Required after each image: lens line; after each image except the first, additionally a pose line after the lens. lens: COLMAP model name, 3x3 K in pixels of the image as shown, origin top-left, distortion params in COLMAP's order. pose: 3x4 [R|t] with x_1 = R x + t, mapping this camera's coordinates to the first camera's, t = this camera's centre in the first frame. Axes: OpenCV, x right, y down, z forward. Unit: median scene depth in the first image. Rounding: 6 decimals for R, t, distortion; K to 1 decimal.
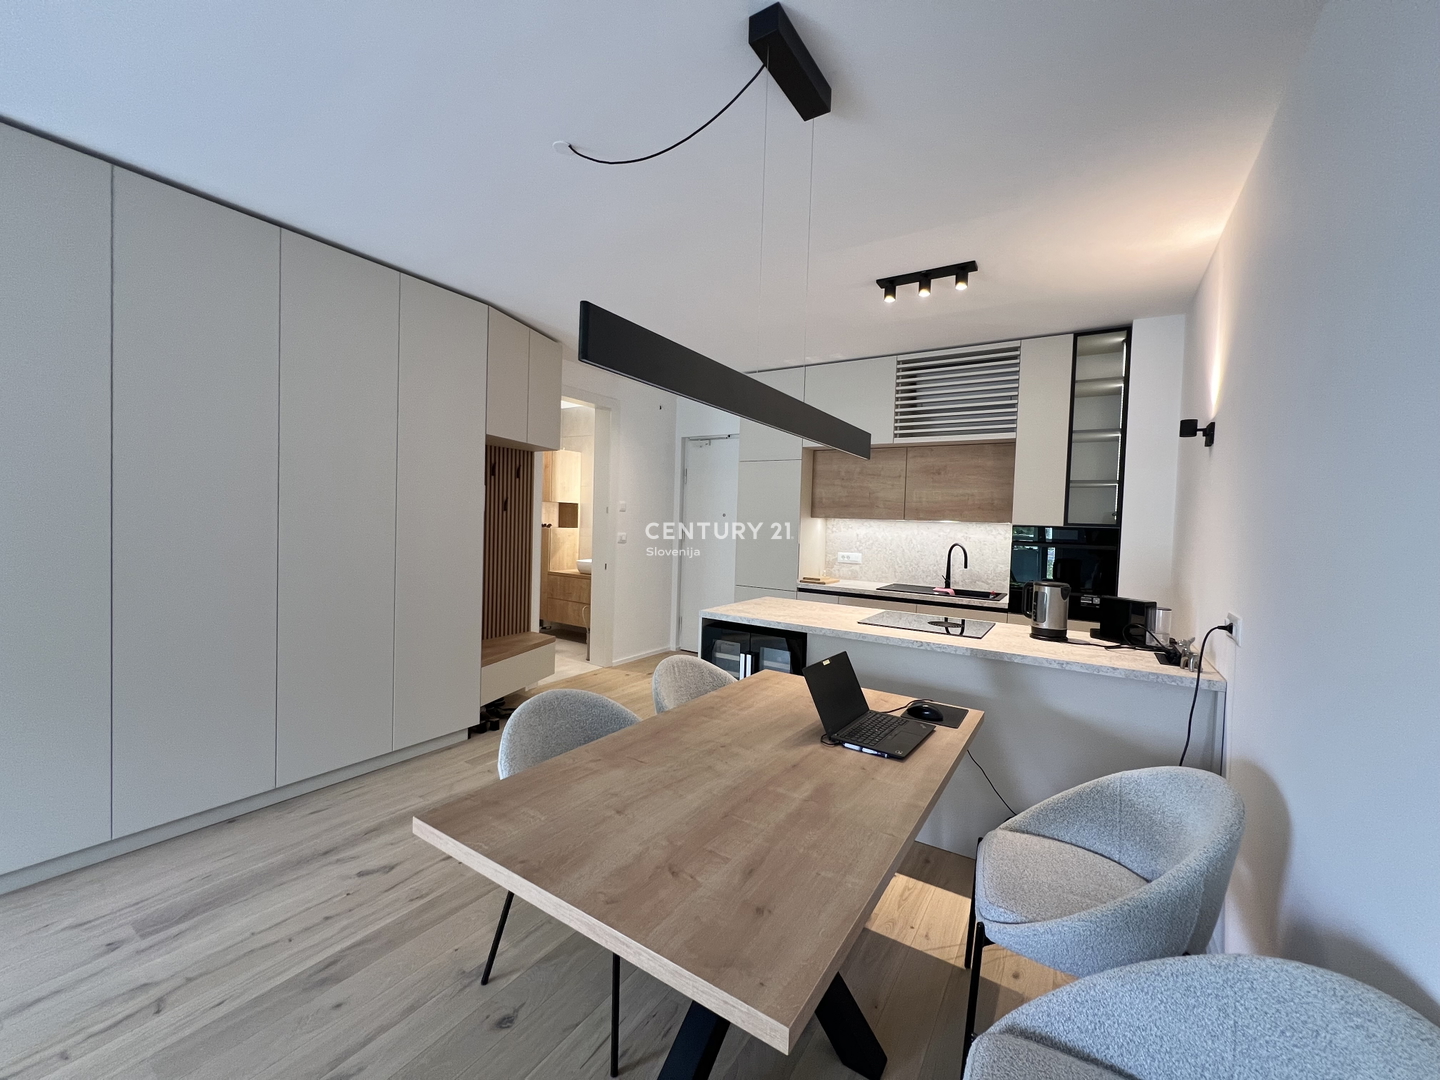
lens RADIAL K [[577.4, 0, 716.8], [0, 577.4, 538.8], [0, 0, 1]] dist [-0.001370, 0.000560]
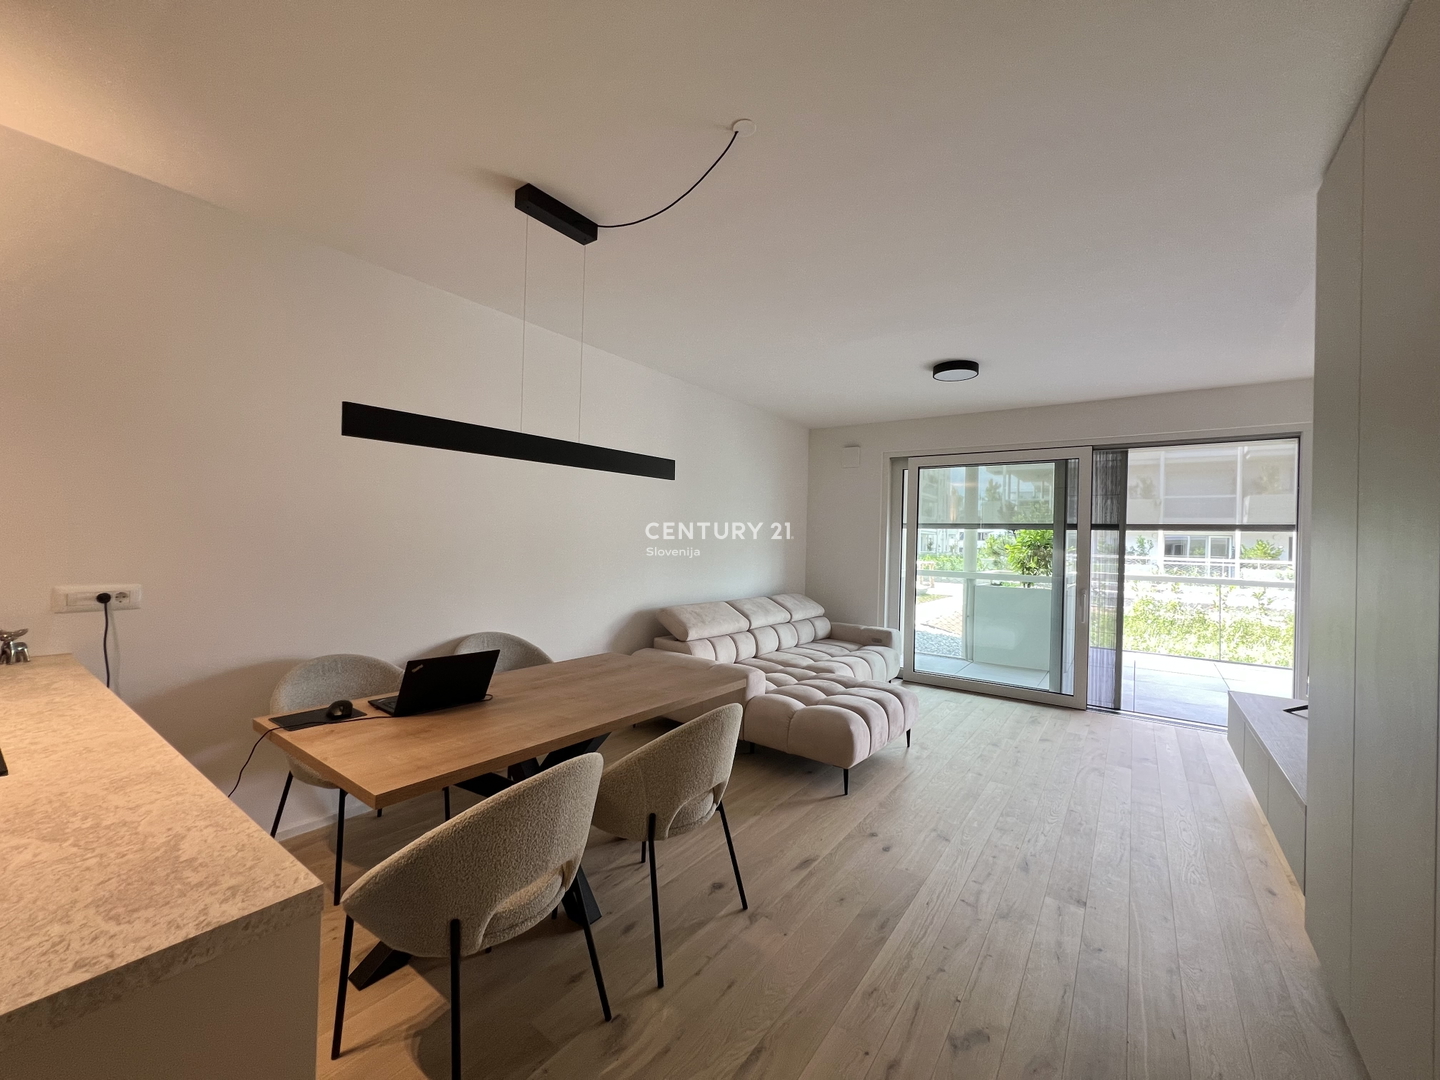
lens RADIAL K [[577.4, 0, 716.8], [0, 577.4, 538.8], [0, 0, 1]] dist [-0.001370, 0.000560]
pose [[-0.996549, -0.060221, 0.057131, -0.205362], [-0.058559, 0.997823, 0.030329, -0.038483], [-0.058833, 0.026879, -0.997906, 1.256349]]
